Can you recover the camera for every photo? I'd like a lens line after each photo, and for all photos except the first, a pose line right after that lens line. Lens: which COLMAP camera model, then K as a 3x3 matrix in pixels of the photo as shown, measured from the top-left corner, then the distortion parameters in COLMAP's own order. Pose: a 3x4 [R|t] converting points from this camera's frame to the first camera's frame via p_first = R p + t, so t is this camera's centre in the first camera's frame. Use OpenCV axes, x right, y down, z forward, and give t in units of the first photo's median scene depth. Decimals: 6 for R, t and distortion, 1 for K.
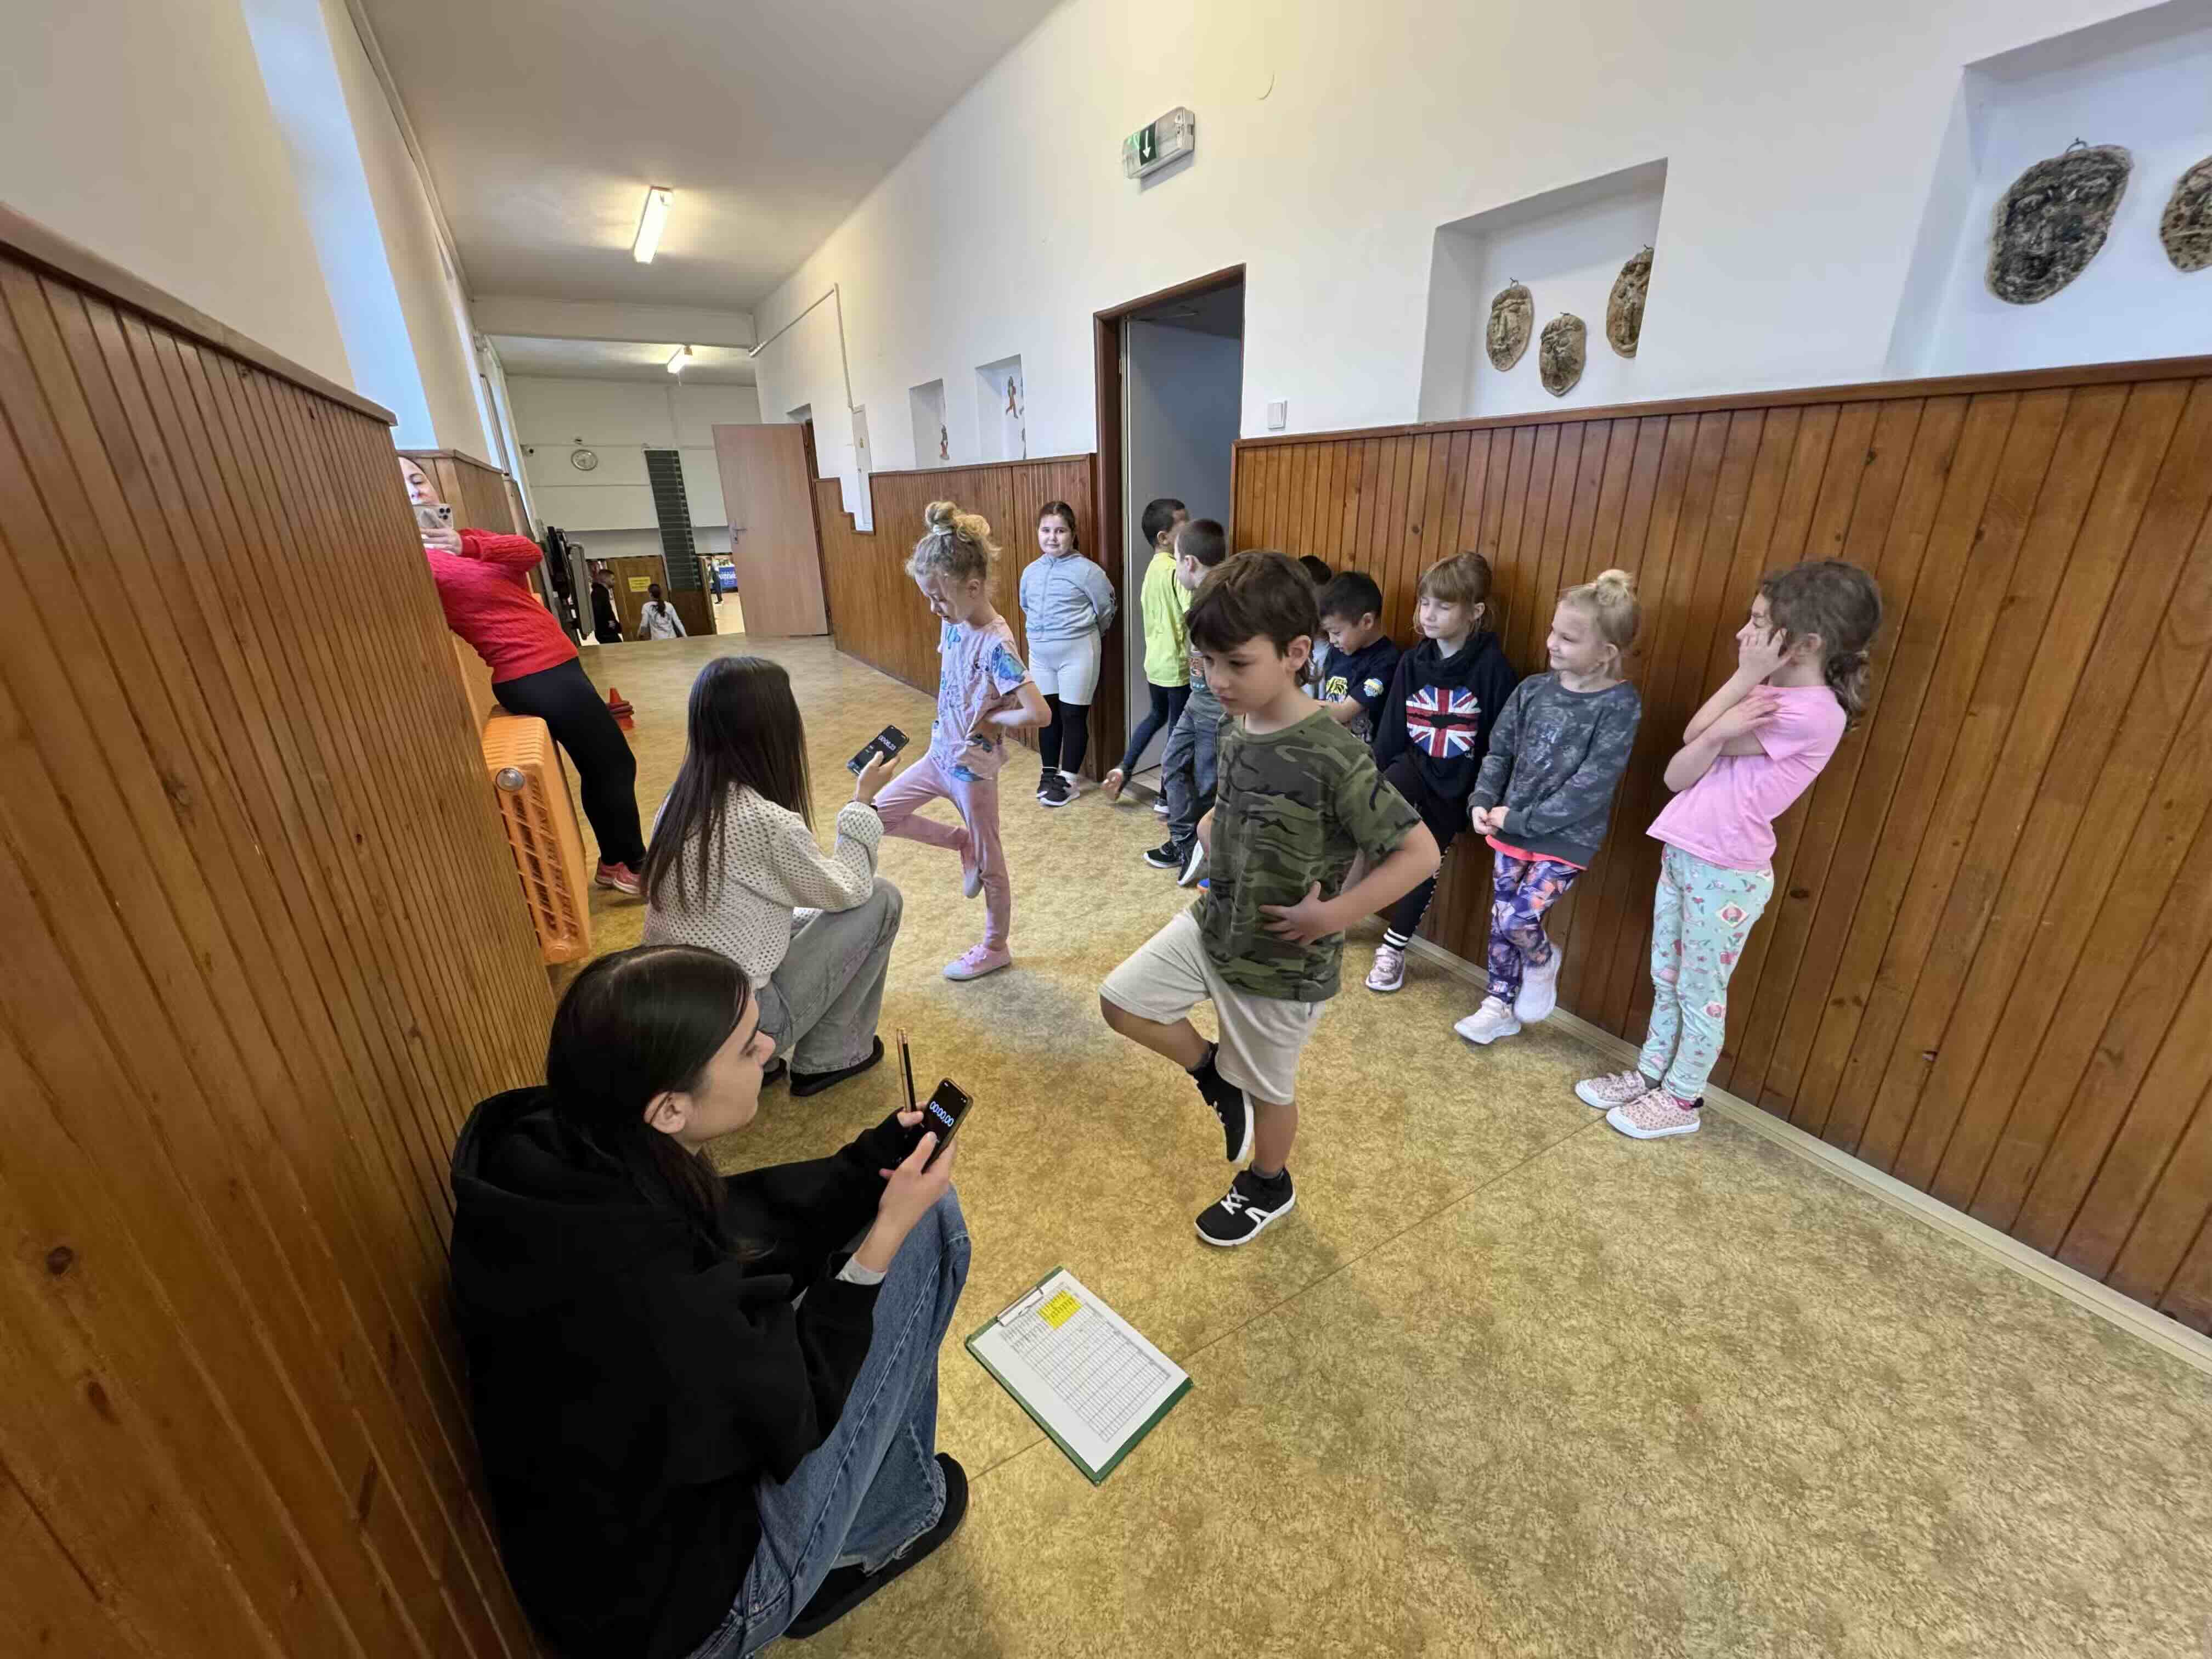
lens RADIAL K [[881.7, 0, 1106.5], [0, 881.7, 828.8], [0, 0, 1]] dist [-0.000565, -0.000014]
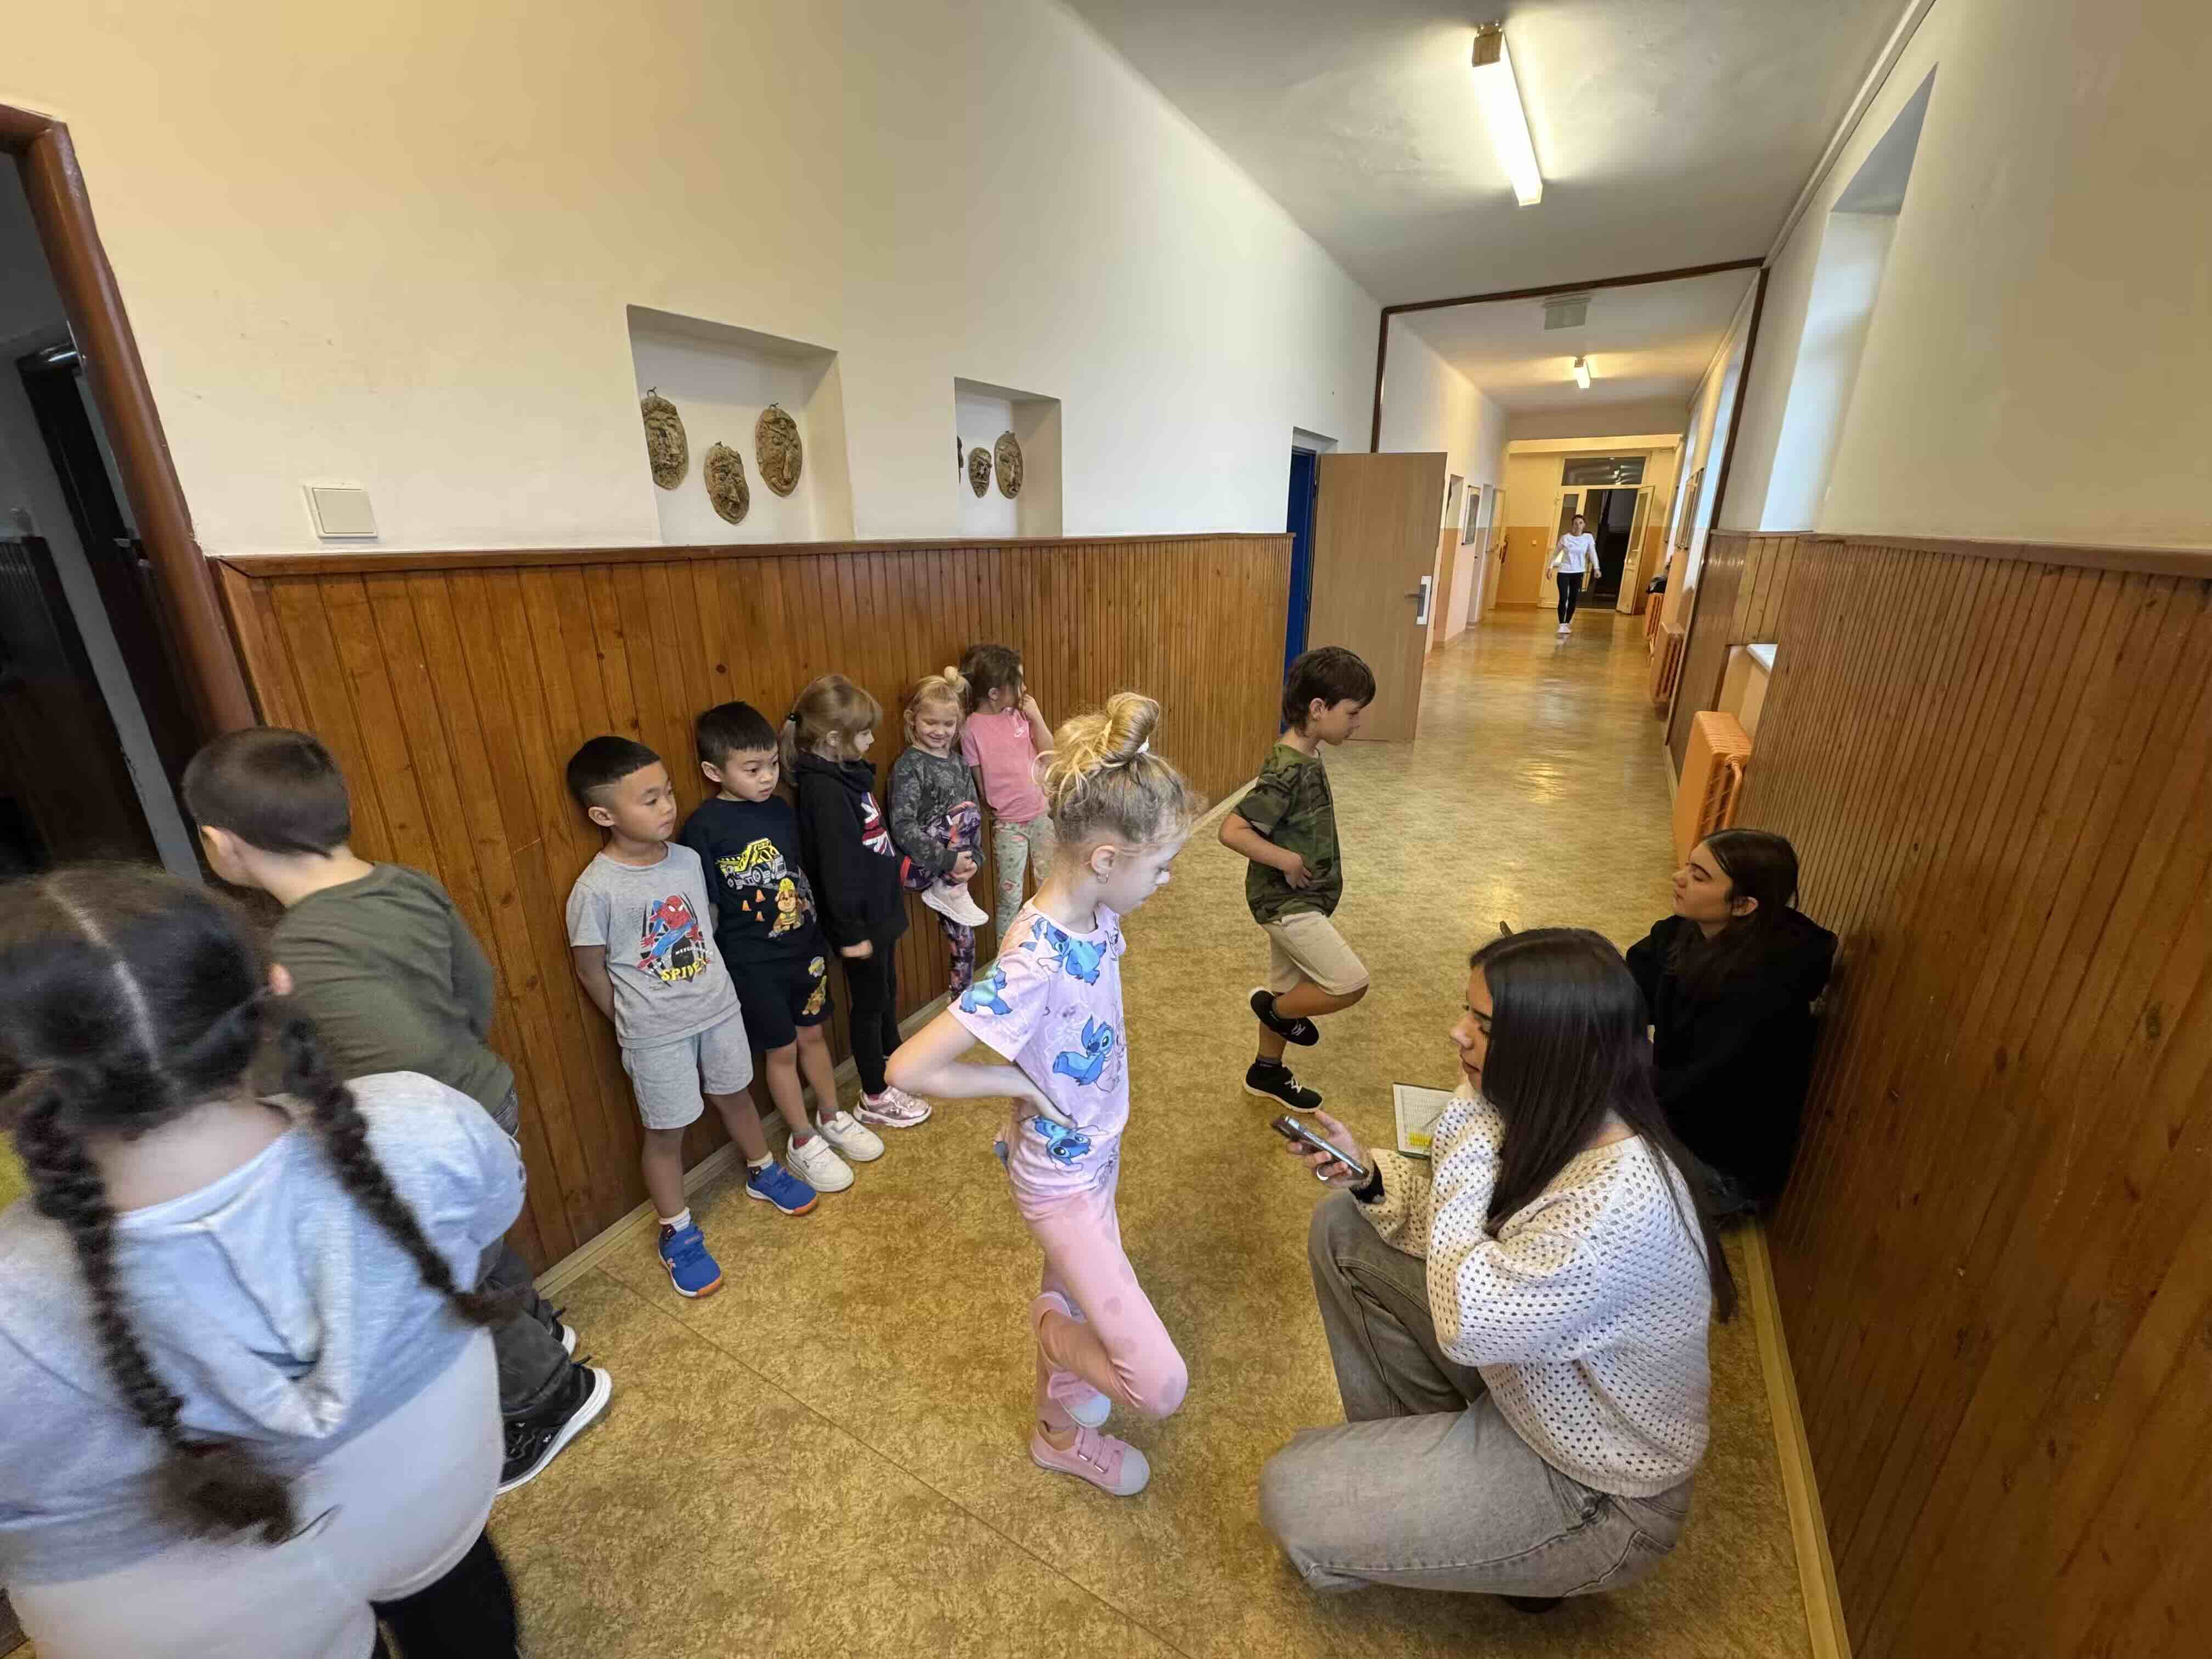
lens RADIAL K [[873.9, 0, 1110.0], [0, 873.9, 825.9], [0, 0, 1]] dist [-0.001235, 0.000160]
pose [[-0.516616, -0.255868, 0.817092, -0.588503], [0.318698, 0.828271, 0.460868, -0.521237], [-0.794695, 0.498497, -0.346353, 1.158313]]
